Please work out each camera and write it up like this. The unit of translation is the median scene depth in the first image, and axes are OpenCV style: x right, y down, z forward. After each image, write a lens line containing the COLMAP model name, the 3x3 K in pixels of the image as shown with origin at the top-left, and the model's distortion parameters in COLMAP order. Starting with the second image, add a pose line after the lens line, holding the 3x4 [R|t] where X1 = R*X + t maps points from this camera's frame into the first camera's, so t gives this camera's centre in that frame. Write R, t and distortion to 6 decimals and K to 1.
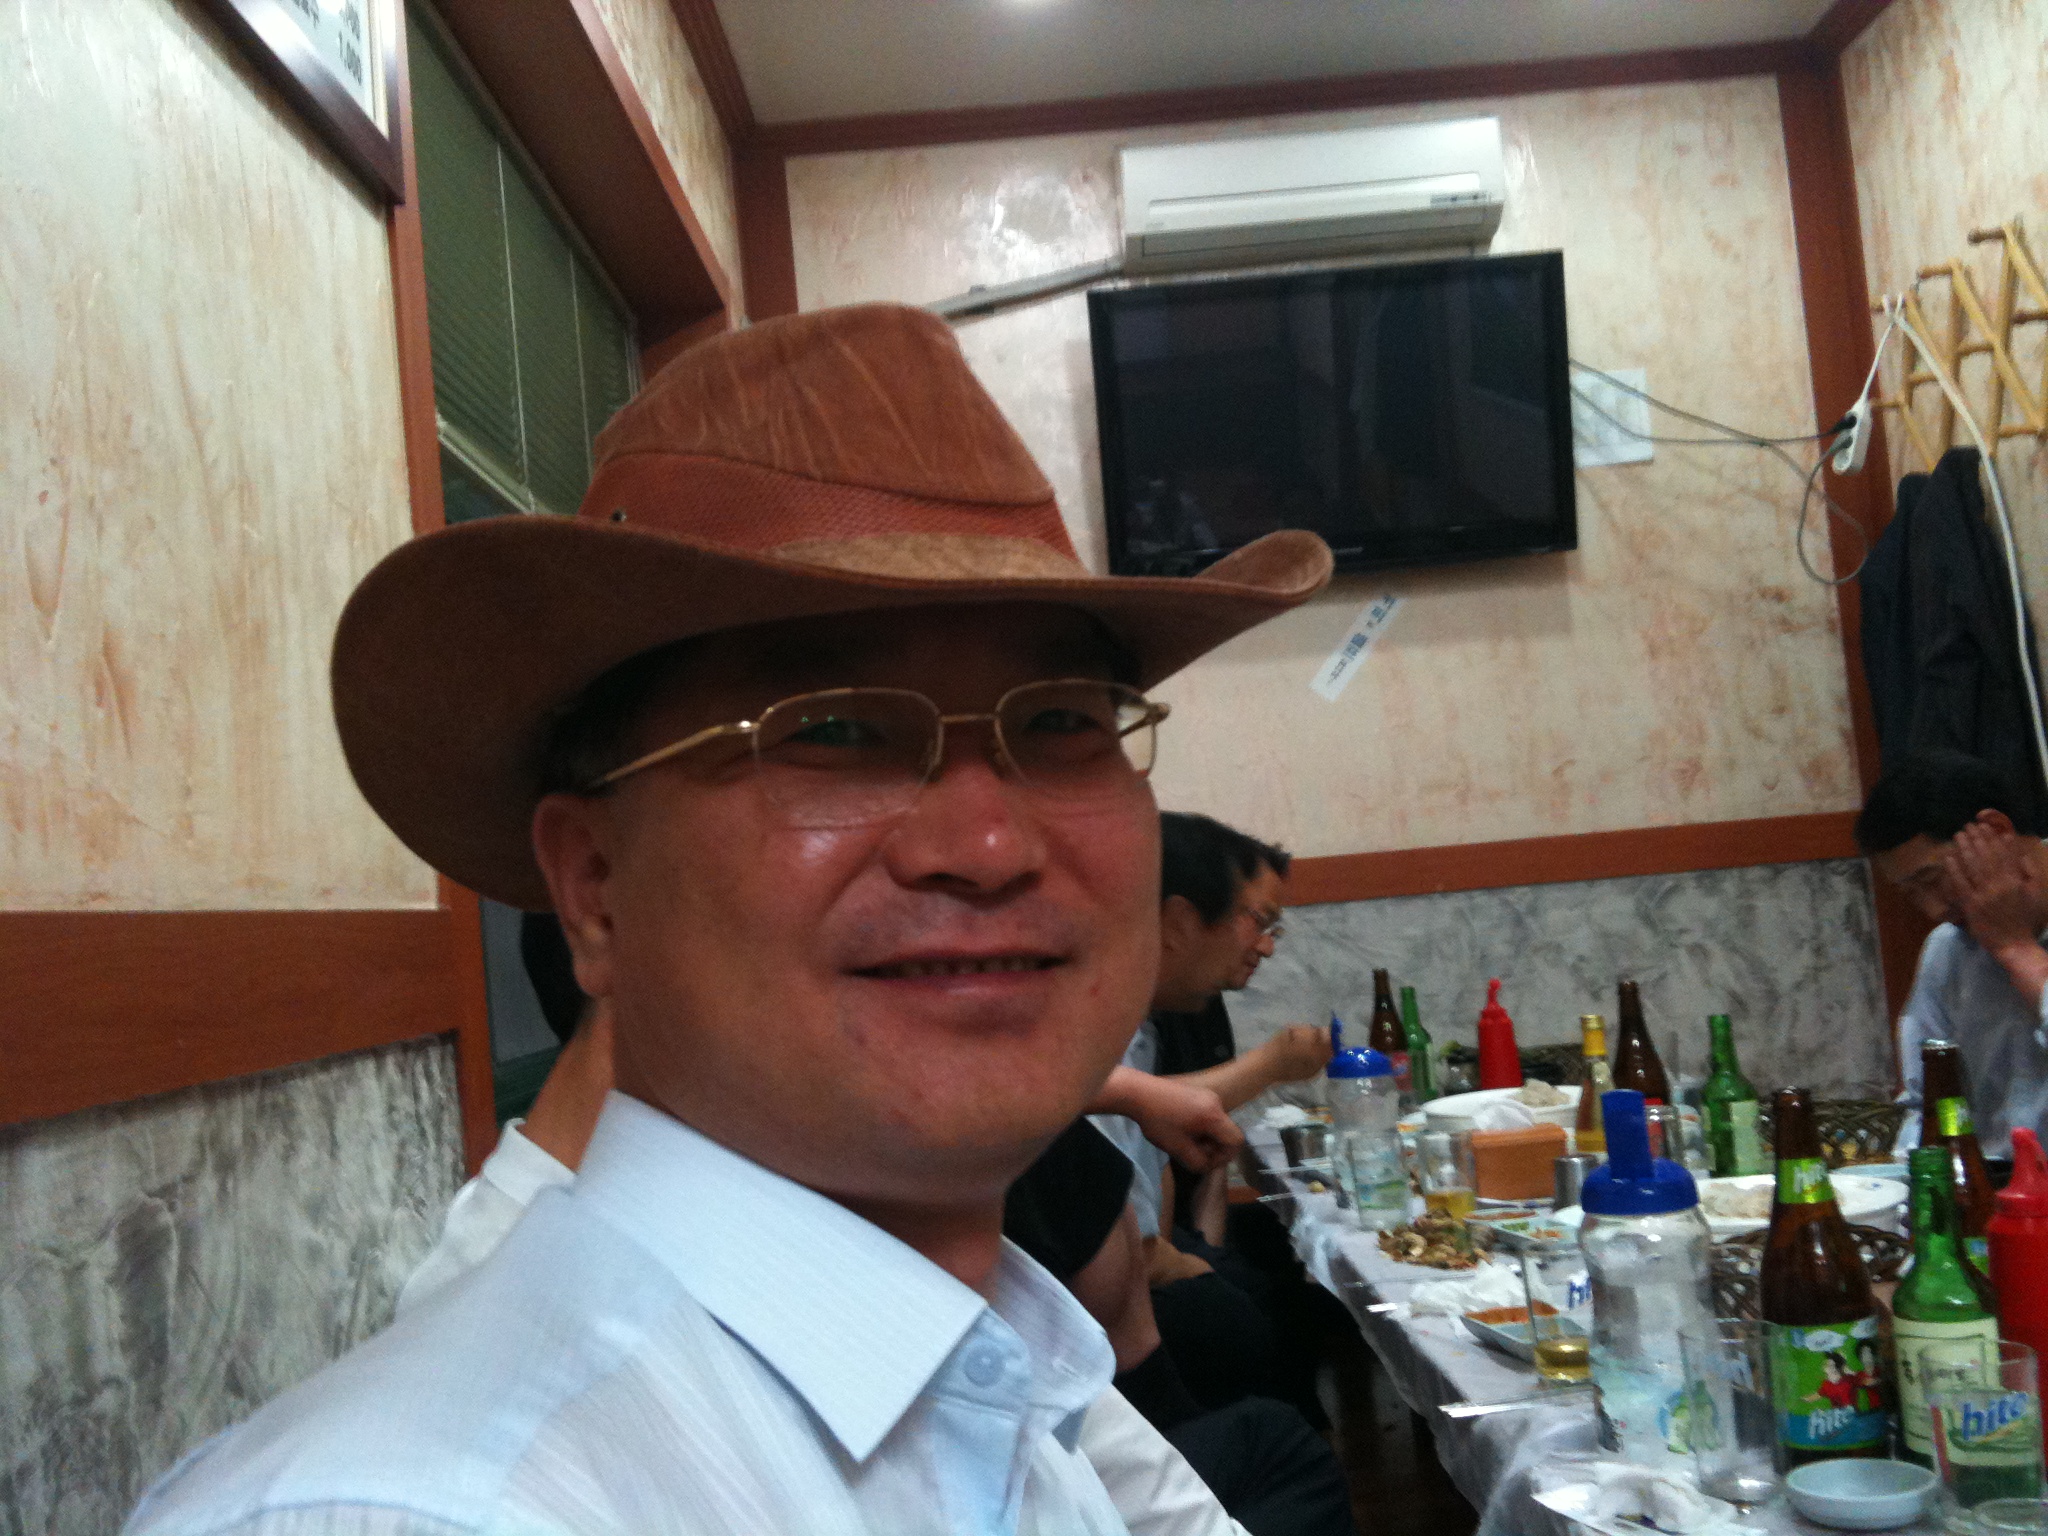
lens RADIAL K [[2212.6, 0, 1024.0], [0, 2212.6, 768.0], [0, 0, 1]] dist [0.102783, -0.273303]
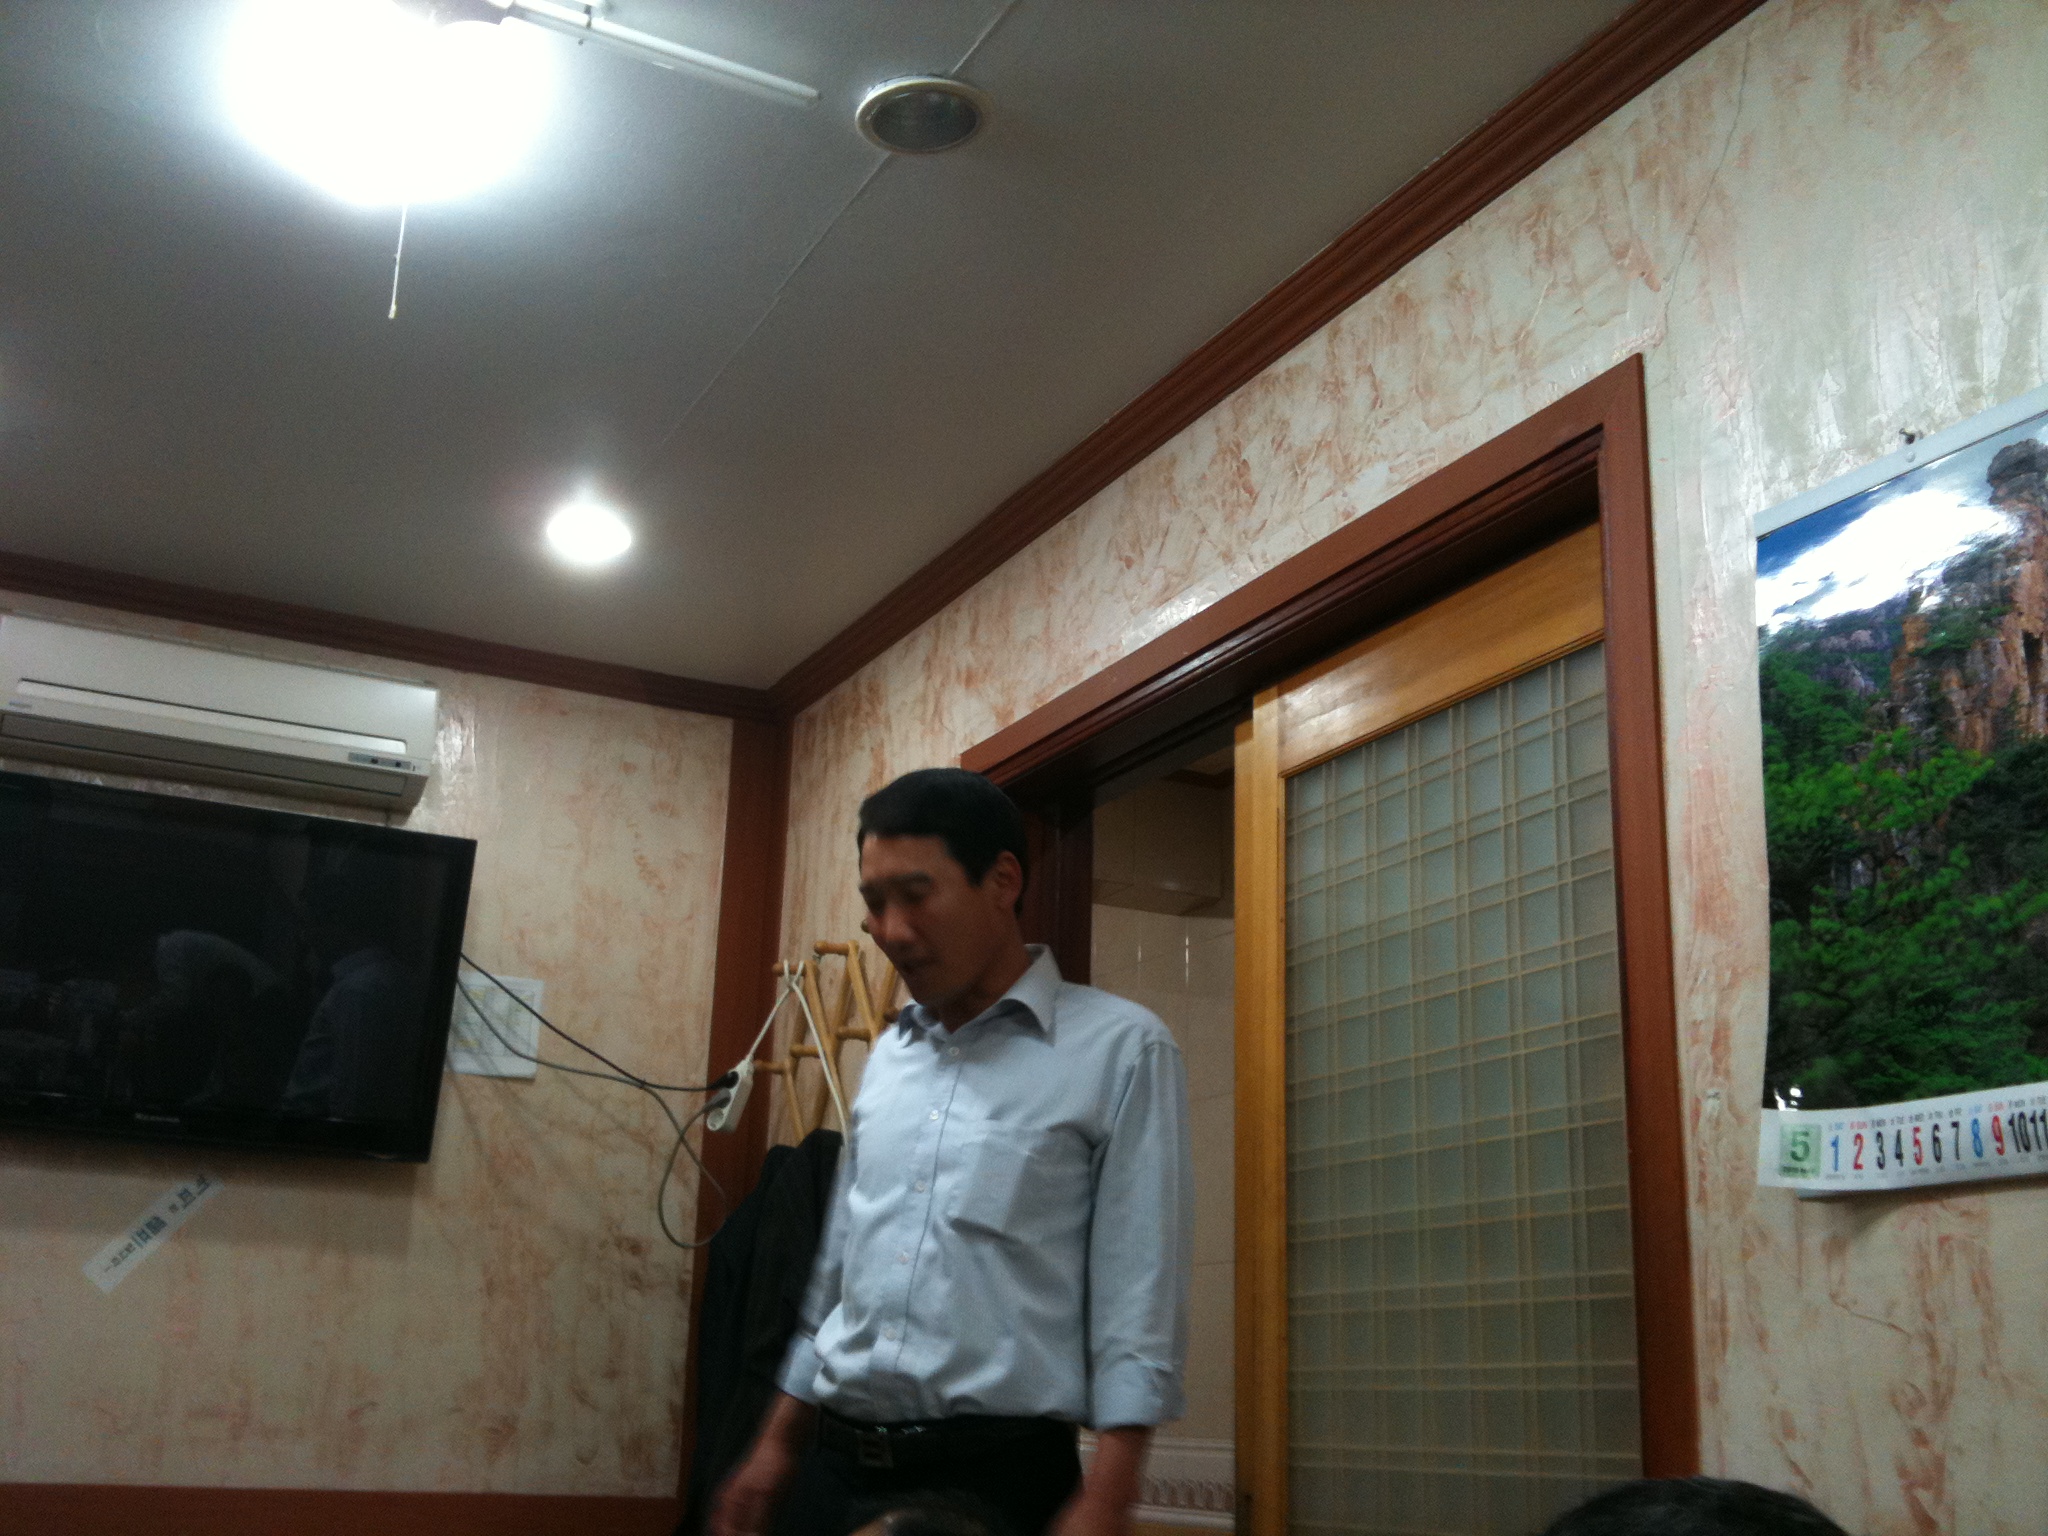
lens RADIAL K [[2178.2, 0, 1027.0], [0, 2178.2, 789.5], [0, 0, 1]] dist [0.152576, -0.492208]
pose [[0.891343, 0.236327, 0.386855, 0.083928], [-0.140328, 0.955289, -0.260253, -0.044538], [-0.431063, 0.177688, 0.884653, 0.081310]]
